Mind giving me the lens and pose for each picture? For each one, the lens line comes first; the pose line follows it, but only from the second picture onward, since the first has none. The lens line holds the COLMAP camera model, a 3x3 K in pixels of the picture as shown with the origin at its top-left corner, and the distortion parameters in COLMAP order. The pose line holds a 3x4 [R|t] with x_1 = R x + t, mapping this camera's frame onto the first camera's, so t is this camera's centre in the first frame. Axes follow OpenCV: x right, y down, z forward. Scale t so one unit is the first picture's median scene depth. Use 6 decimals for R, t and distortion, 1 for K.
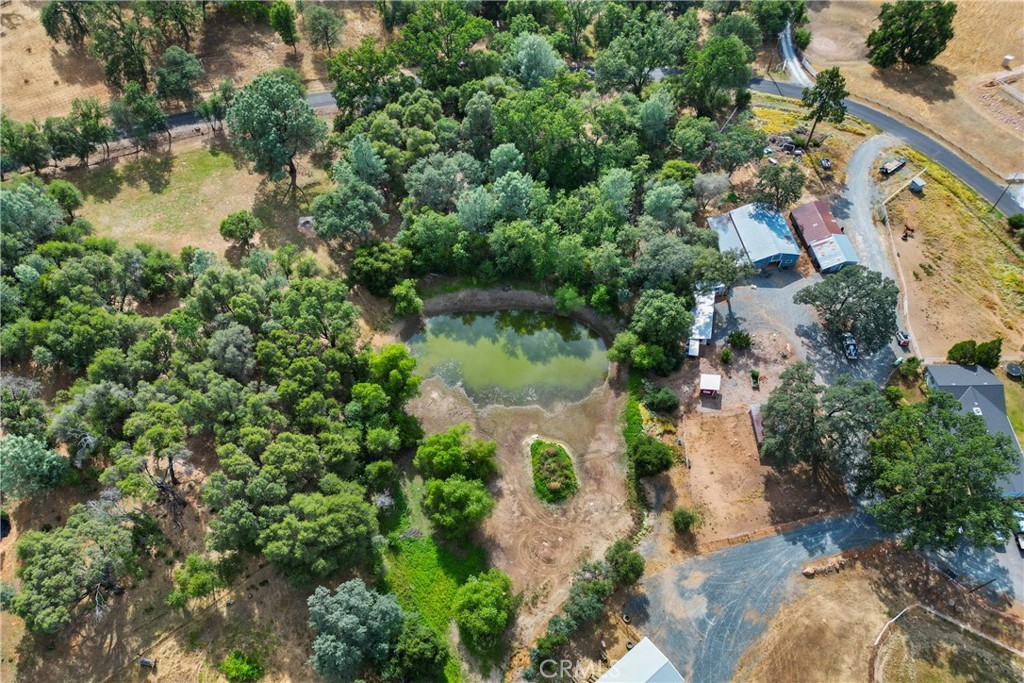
lens RADIAL K [[678.7, 0, 509.2], [0, 678.7, 359.7], [0, 0, 1]] dist [0.050445, -0.040377]
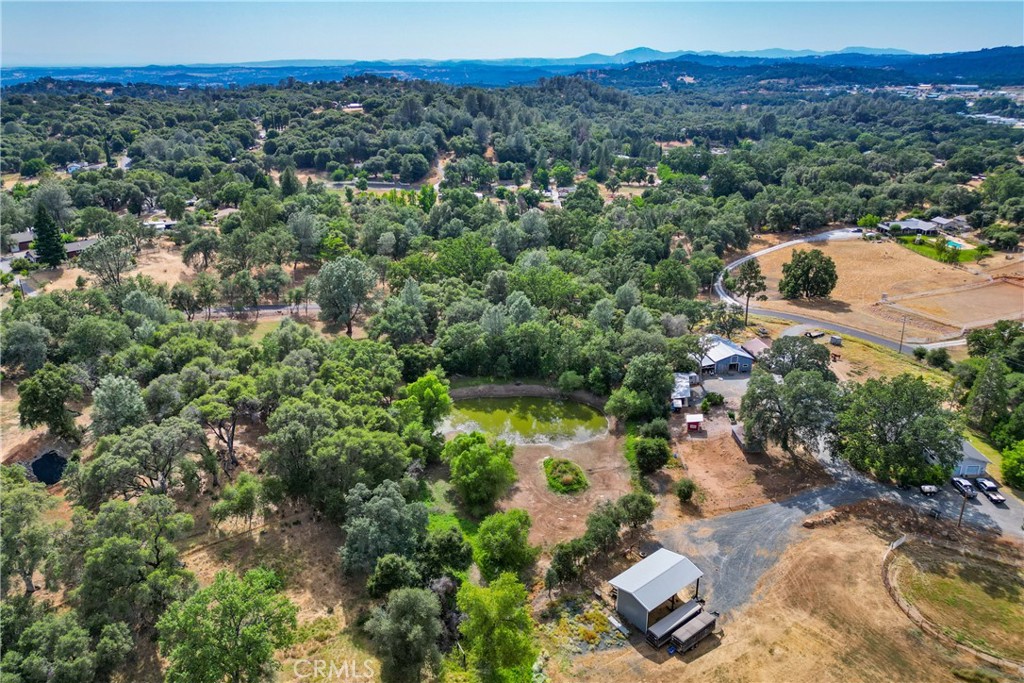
lens RADIAL K [[712.8, 0, 506.1], [0, 712.8, 372.6], [0, 0, 1]] dist [0.044118, -0.035847]
pose [[0.999863, 0.012772, 0.010567, -0.048252], [-0.003742, 0.794921, -0.606702, 0.785260], [-0.016148, 0.606579, 0.794859, -0.025425]]
